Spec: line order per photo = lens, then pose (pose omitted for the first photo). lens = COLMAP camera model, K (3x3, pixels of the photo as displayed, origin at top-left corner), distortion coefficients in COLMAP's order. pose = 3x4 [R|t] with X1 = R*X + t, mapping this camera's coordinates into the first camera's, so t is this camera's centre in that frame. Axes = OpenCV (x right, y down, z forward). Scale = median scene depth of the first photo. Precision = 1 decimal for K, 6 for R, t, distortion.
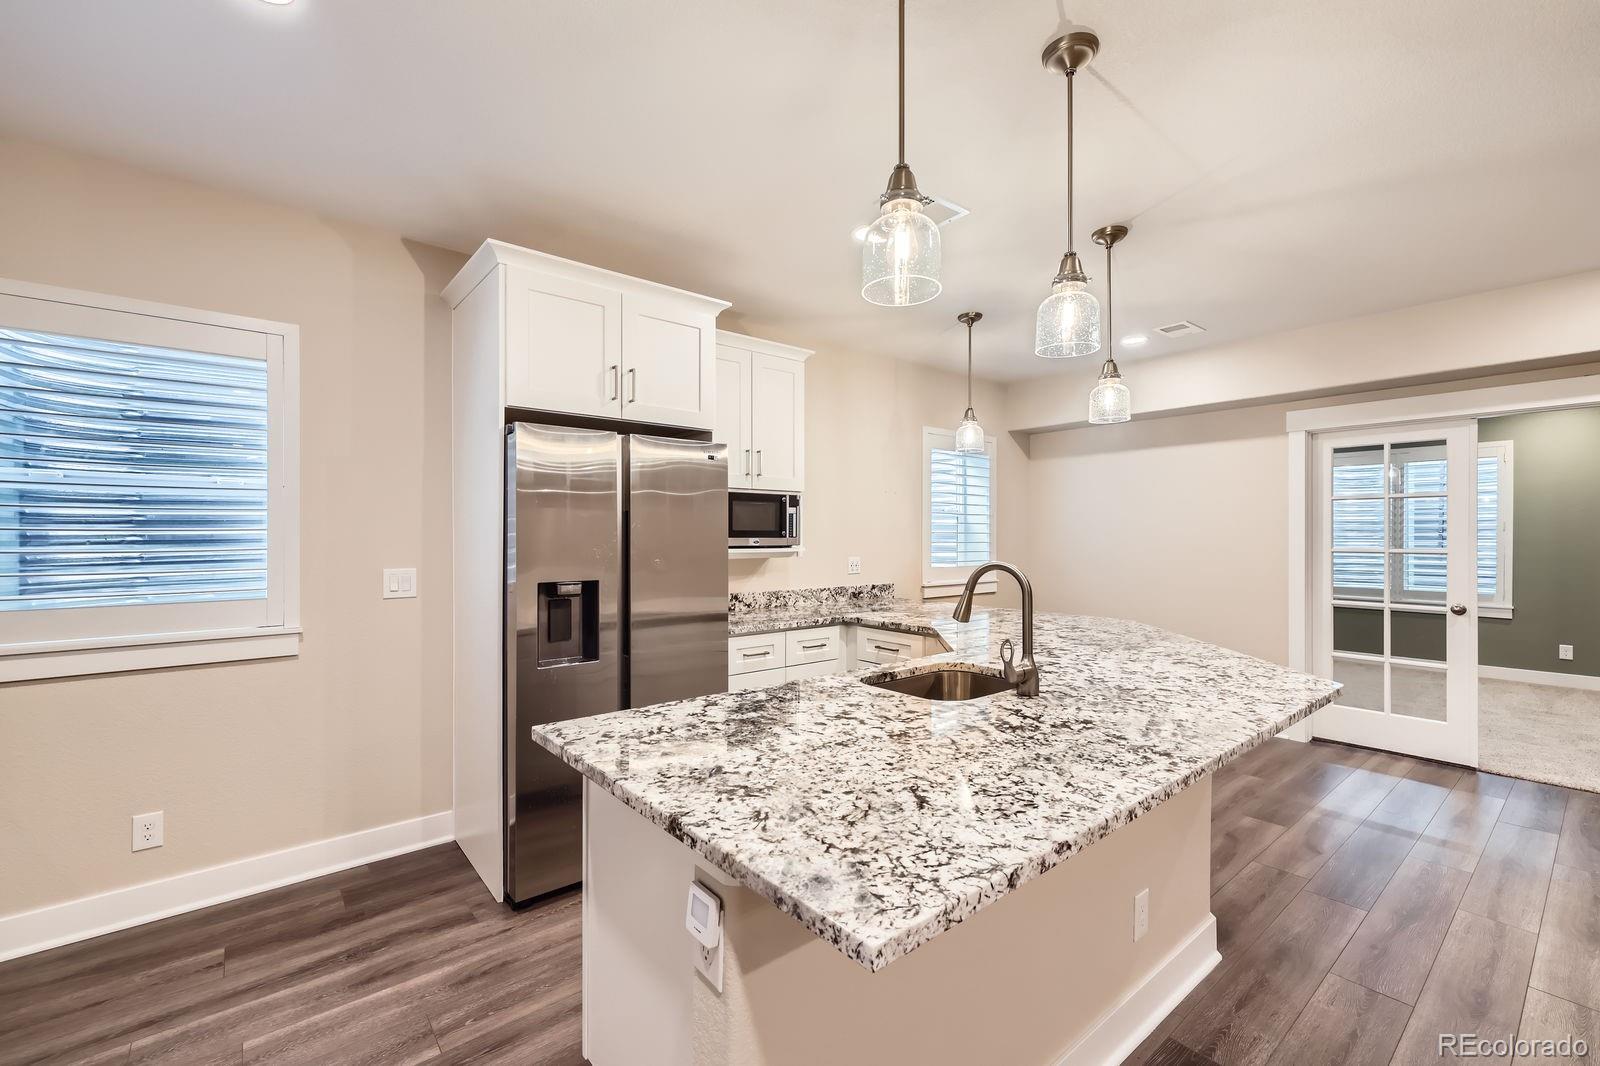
lens RADIAL K [[678.4, 0, 788.8], [0, 678.4, 531.5], [0, 0, 1]] dist [0.003127, -0.000463]
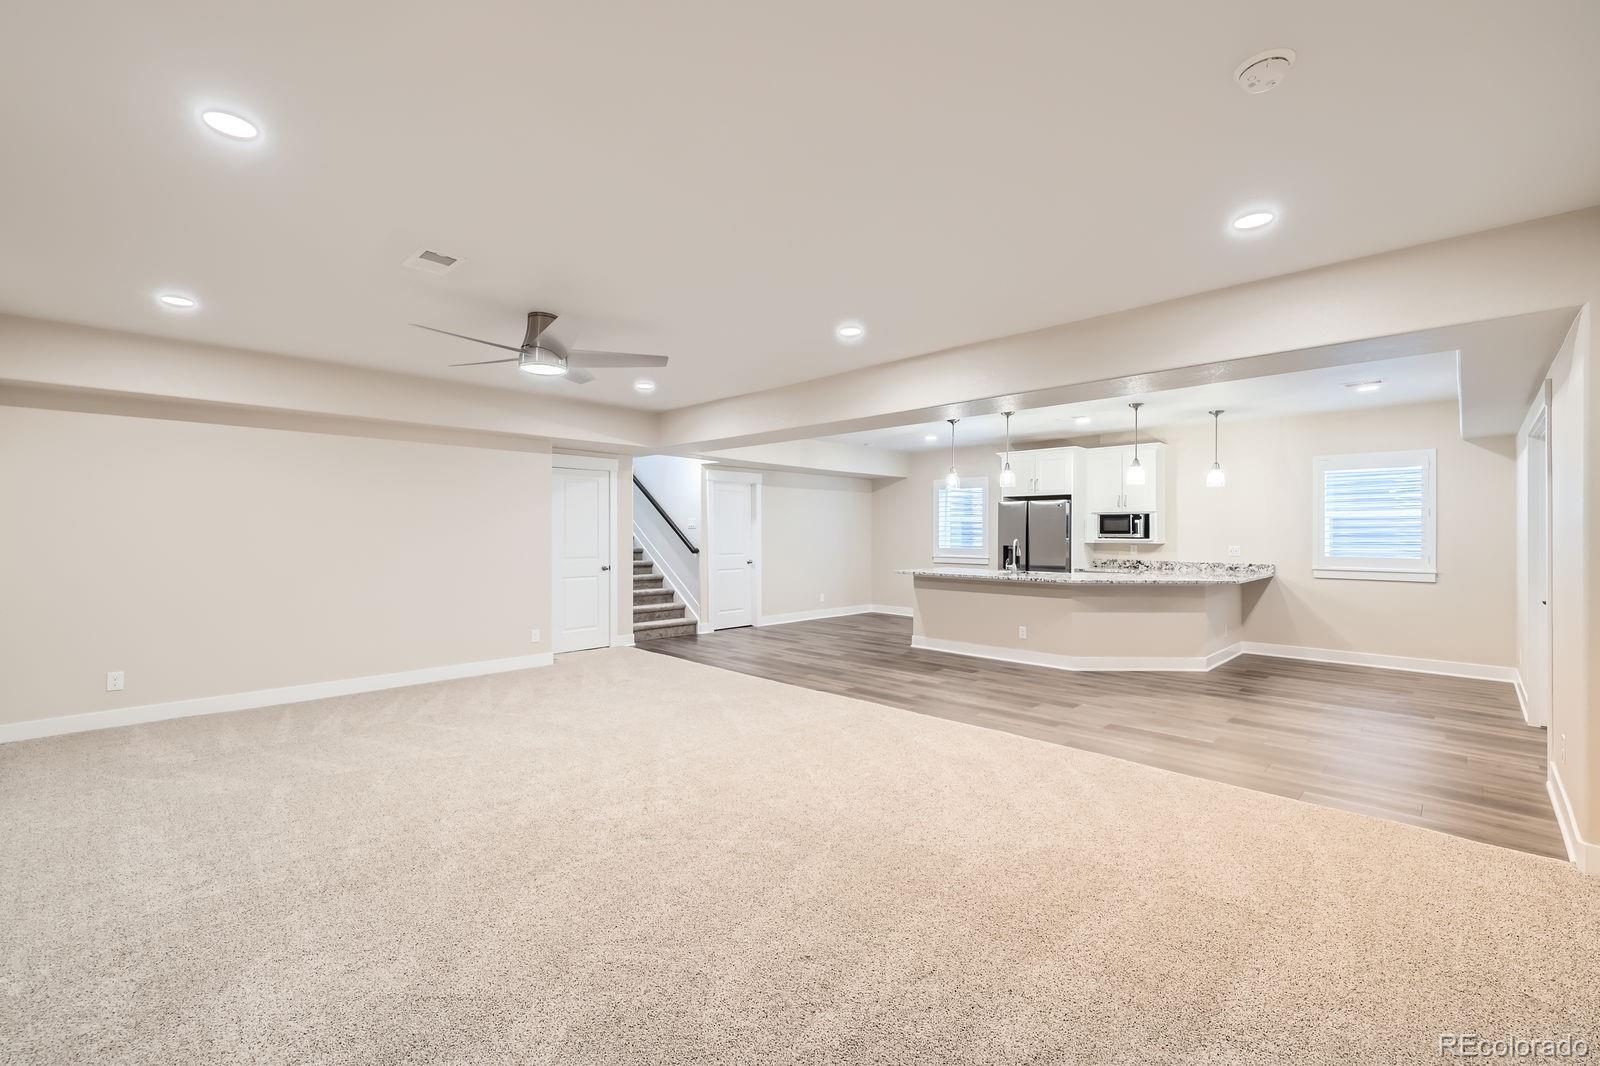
lens RADIAL K [[671.5, 0, 785.0], [0, 671.5, 534.1], [0, 0, 1]] dist [-0.000136, 0.000058]
pose [[0.096309, 0.003173, -0.995346, 1.913427], [0.000143, 0.999995, 0.003202, 0.002918], [0.995351, -0.000451, 0.096308, -0.310819]]
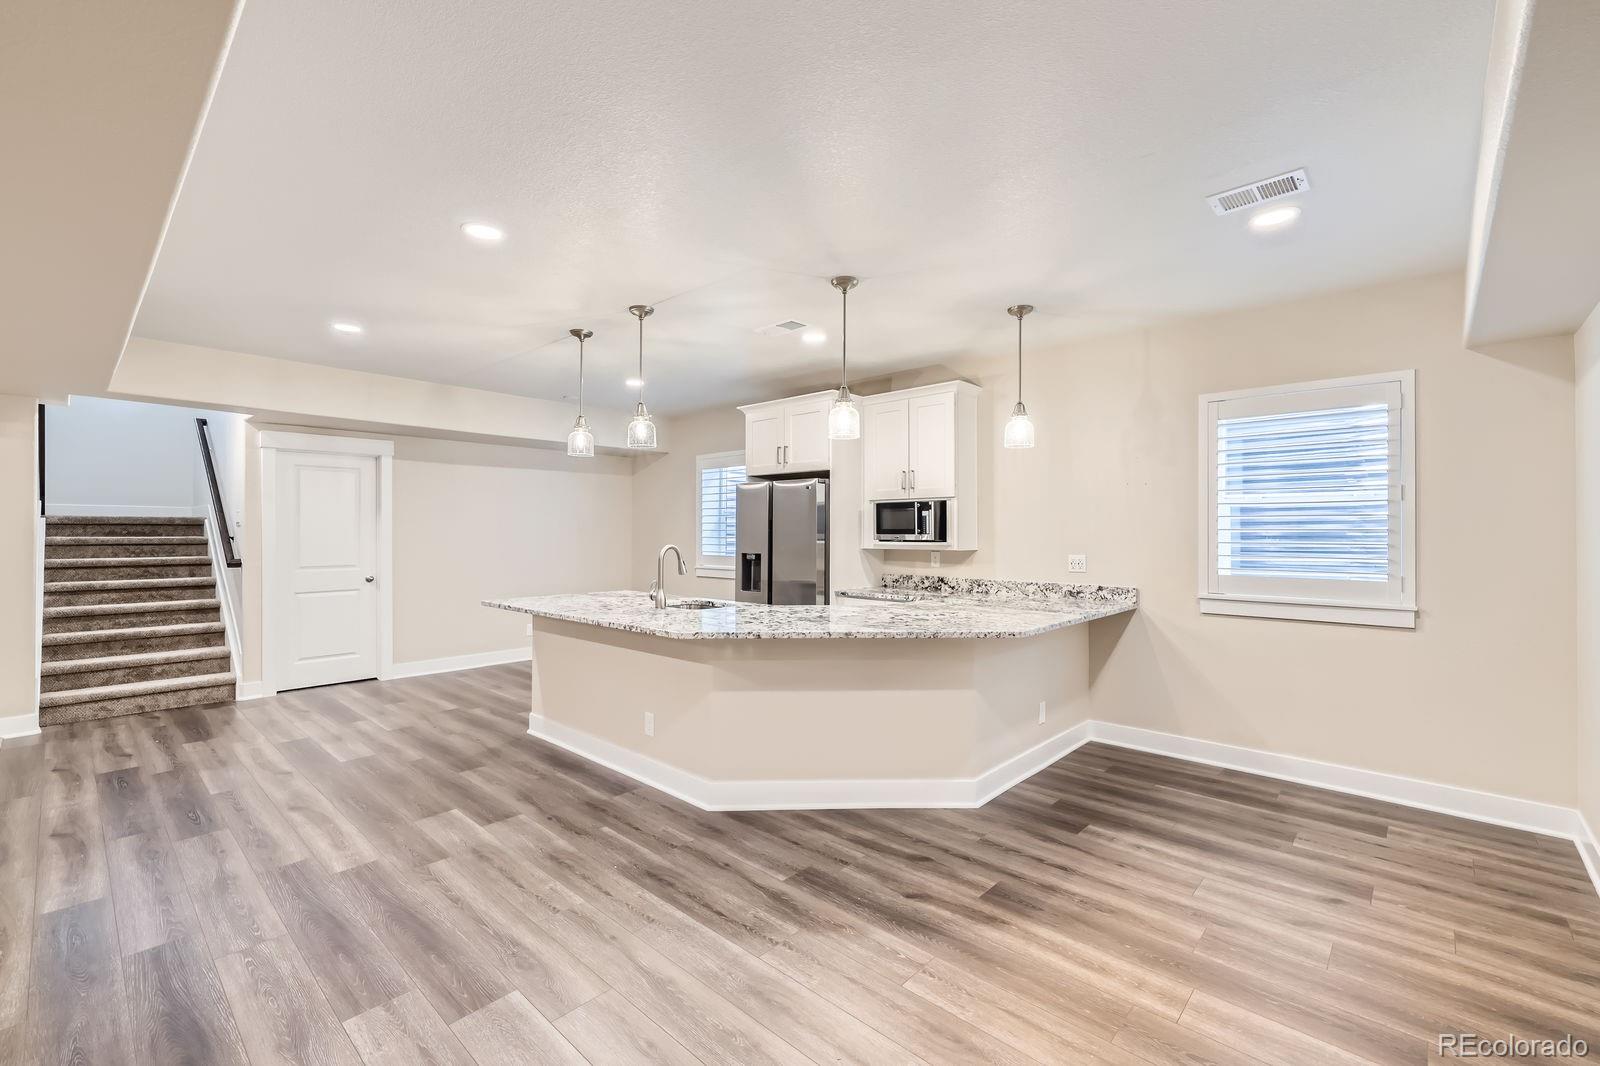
lens RADIAL K [[678.4, 0, 788.8], [0, 678.4, 531.5], [0, 0, 1]] dist [0.003127, -0.000463]
pose [[0.134292, -0.000978, -0.990941, 1.178366], [0.001370, 0.999999, -0.000801, 0.004155], [0.990941, -0.001250, 0.134293, 0.531757]]
